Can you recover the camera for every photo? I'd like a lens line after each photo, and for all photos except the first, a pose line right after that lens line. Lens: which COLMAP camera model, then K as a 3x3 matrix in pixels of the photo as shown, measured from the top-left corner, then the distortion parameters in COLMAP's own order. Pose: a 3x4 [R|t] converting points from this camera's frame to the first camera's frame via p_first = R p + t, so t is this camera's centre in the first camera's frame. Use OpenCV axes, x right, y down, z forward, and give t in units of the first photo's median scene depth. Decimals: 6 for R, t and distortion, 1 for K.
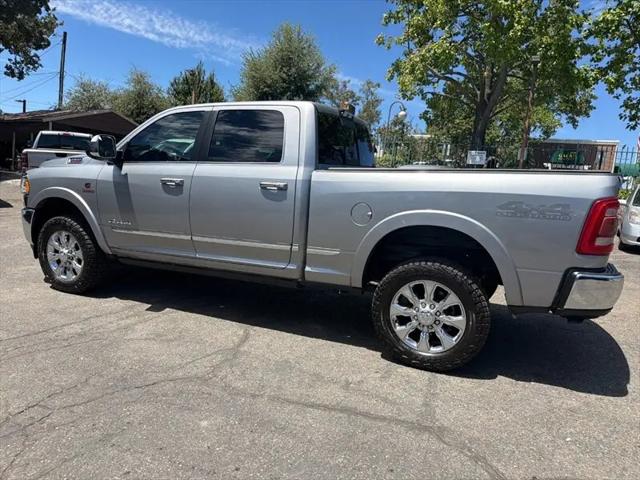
lens RADIAL K [[457.0, 0, 317.0], [0, 457.0, 248.3], [0, 0, 1]] dist [0.044045, -0.059275]
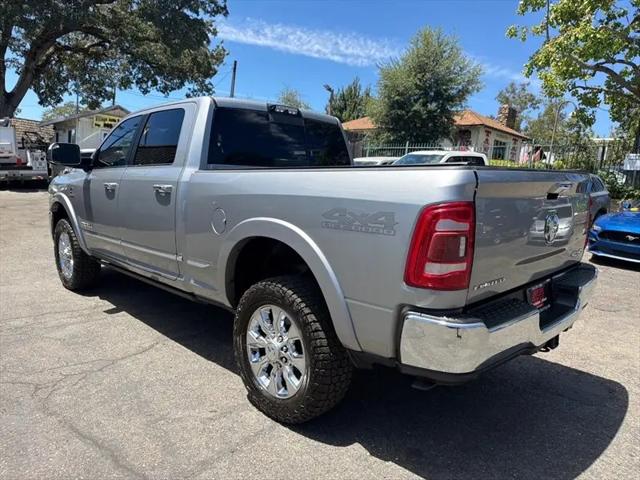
lens RADIAL K [[457.0, 0, 317.0], [0, 457.0, 248.3], [0, 0, 1]] dist [0.044045, -0.059275]
pose [[0.930985, 0.045550, -0.362205, 0.408547], [-0.054894, 0.998371, -0.015543, -0.014816], [0.360908, 0.034353, 0.931969, 0.185890]]
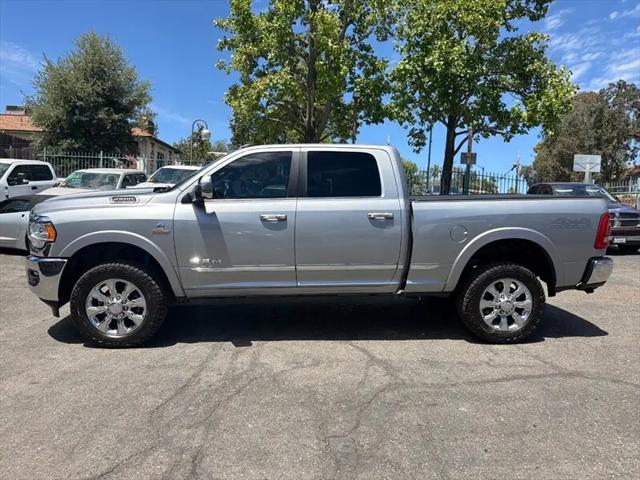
lens RADIAL K [[457.0, 0, 317.0], [0, 457.0, 248.3], [0, 0, 1]] dist [0.044045, -0.059275]
pose [[0.873501, -0.091729, 0.478103, -0.622233], [0.105727, 0.994392, -0.002381, -0.052624], [-0.475203, 0.052628, 0.878301, 0.032015]]
